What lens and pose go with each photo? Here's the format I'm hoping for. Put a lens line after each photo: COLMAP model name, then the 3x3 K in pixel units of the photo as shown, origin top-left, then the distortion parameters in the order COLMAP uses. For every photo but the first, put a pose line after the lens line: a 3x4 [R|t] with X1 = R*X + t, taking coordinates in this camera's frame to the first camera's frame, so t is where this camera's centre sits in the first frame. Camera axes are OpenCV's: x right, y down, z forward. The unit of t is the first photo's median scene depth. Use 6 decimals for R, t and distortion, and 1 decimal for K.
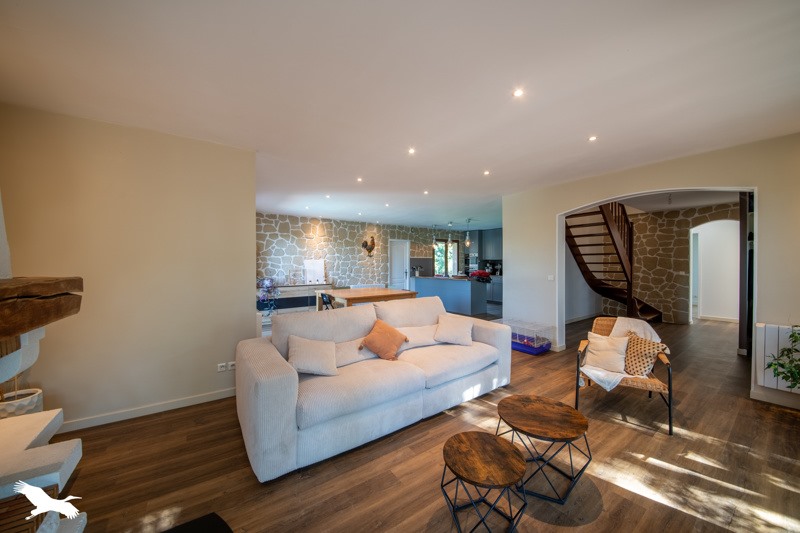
lens RADIAL K [[284.9, 0, 400.2], [0, 284.9, 266.4], [0, 0, 1]] dist [-0.022030, -0.000158]
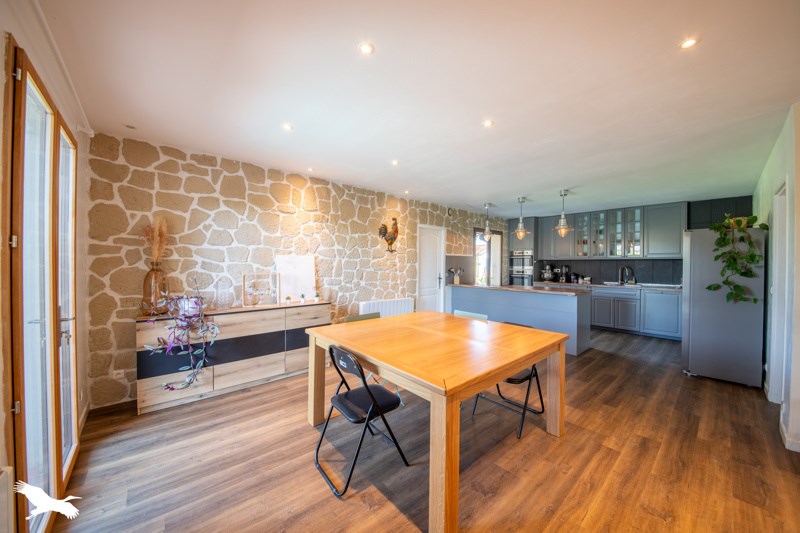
lens RADIAL K [[284.9, 0, 399.3], [0, 284.9, 266.8], [0, 0, 1]] dist [-0.022030, -0.000158]
pose [[0.995132, 0.008938, 0.098146, -0.147457], [-0.008986, 0.999960, 0.000040, -0.003448], [-0.098142, -0.000921, 0.995172, 0.418365]]
